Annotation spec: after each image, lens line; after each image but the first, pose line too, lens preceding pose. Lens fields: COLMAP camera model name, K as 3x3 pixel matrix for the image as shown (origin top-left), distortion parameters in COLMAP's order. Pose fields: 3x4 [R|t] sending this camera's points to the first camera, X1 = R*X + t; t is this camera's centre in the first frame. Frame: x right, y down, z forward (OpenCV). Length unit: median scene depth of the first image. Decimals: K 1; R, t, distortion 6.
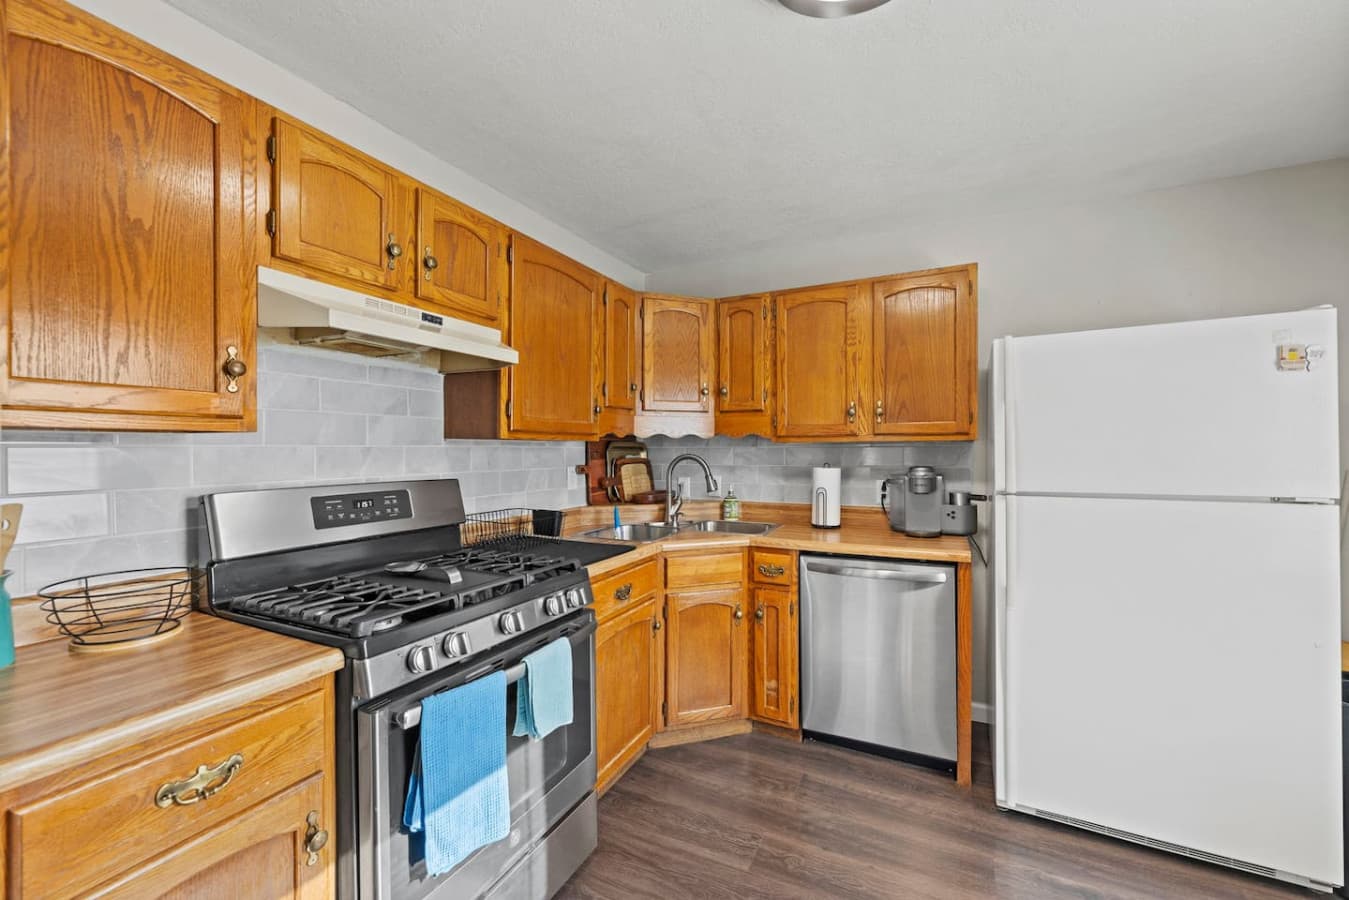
lens RADIAL K [[548.5, 0, 679.7], [0, 548.5, 452.2], [0, 0, 1]] dist [-0.000374, 0.000662]
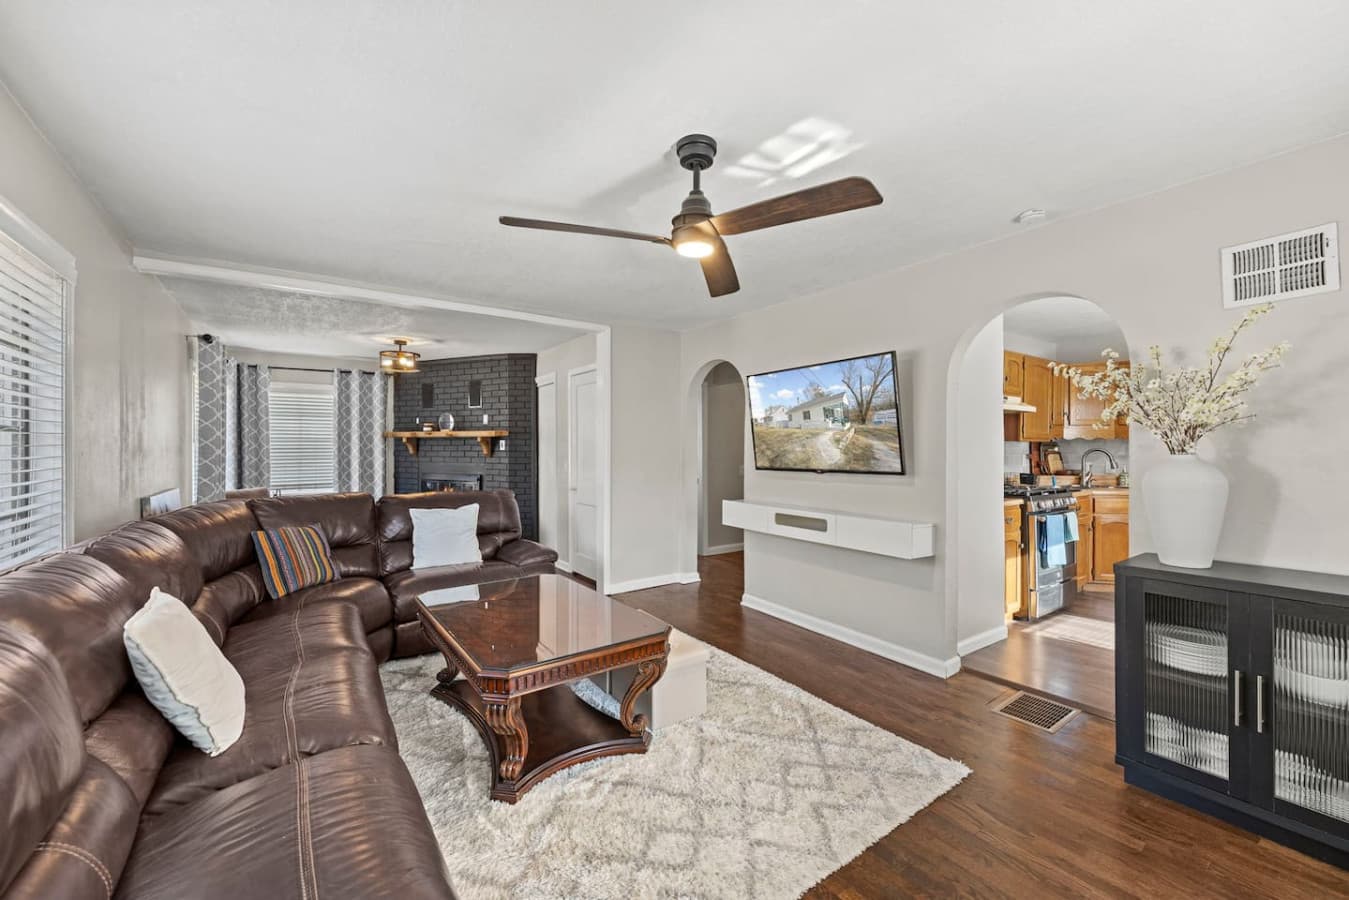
lens RADIAL K [[548.5, 0, 671.1], [0, 548.5, 450.8], [0, 0, 1]] dist [-0.000374, 0.000662]
pose [[0.874977, 0.003126, -0.484155, -0.397503], [-0.002991, 0.999995, 0.001051, 0.016255], [0.484156, 0.000528, 0.874982, -1.502878]]
